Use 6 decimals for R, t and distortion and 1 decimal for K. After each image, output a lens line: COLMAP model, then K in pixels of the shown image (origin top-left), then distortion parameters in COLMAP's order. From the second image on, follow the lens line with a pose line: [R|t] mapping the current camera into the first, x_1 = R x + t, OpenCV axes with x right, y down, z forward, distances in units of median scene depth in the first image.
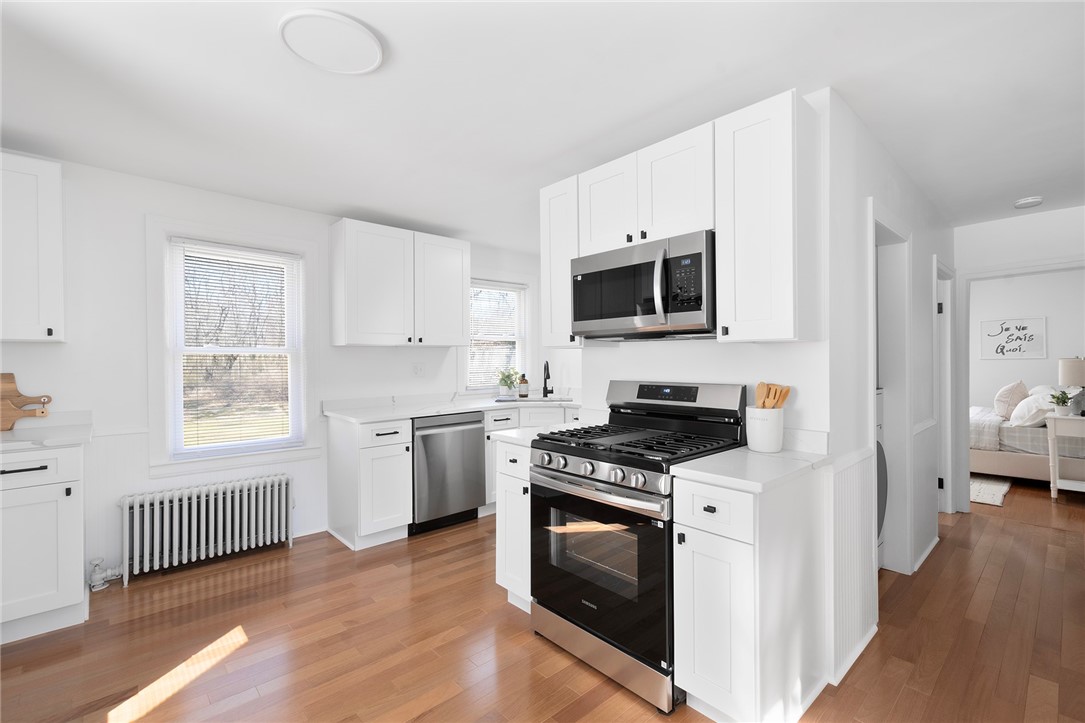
lens RADIAL K [[496.3, 0, 540.8], [0, 496.3, 360.5], [0, 0, 1]] dist [0.013137, 0.001034]
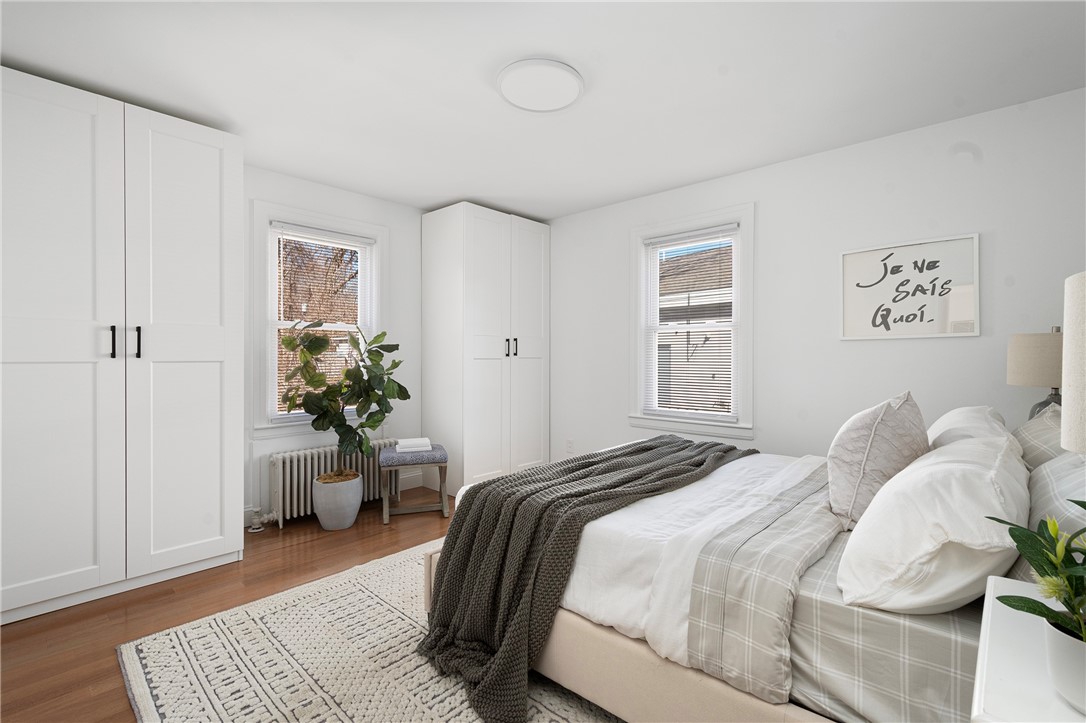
lens RADIAL K [[496.7, 0, 546.7], [0, 496.7, 357.0], [0, 0, 1]] dist [0.013137, 0.001034]
pose [[0.996723, 0.017193, 0.079039, 0.804545], [-0.017304, 0.999850, 0.000720, 0.022691], [-0.079015, -0.002086, 0.996871, 0.803618]]
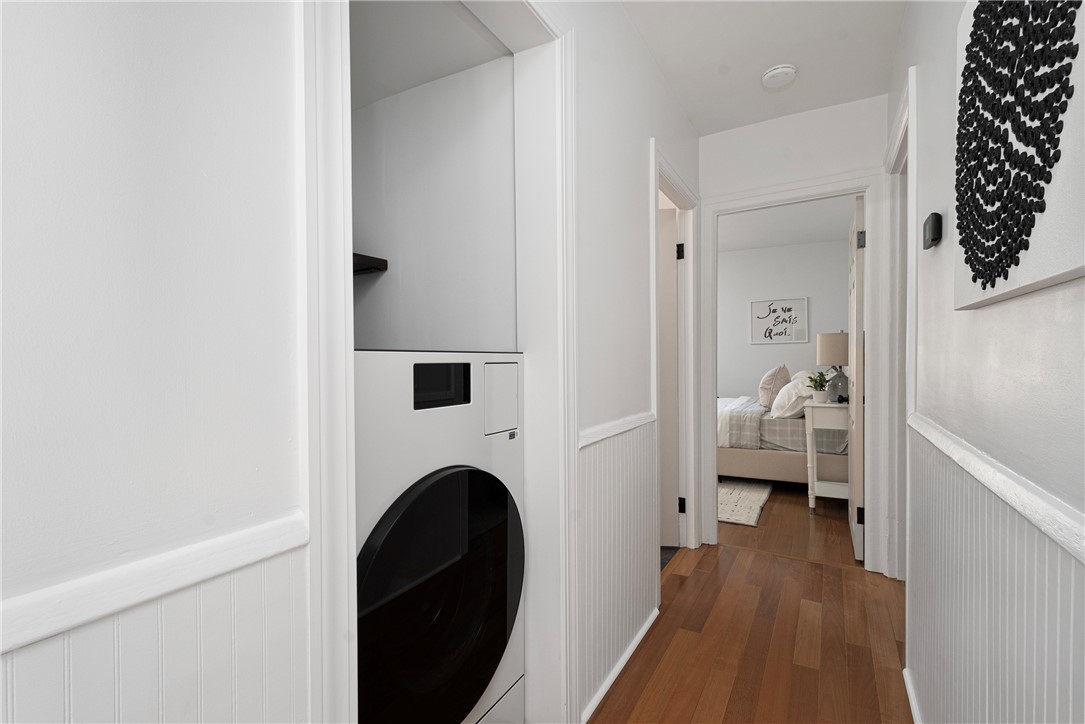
lens RADIAL K [[496.3, 0, 542.3], [0, 496.3, 363.8], [0, 0, 1]] dist [0.013137, 0.001034]
pose [[0.958511, -0.003290, 0.285037, 0.355990], [0.002292, 0.999990, 0.003834, 0.039406], [-0.285046, -0.003021, 0.958509, 0.338290]]
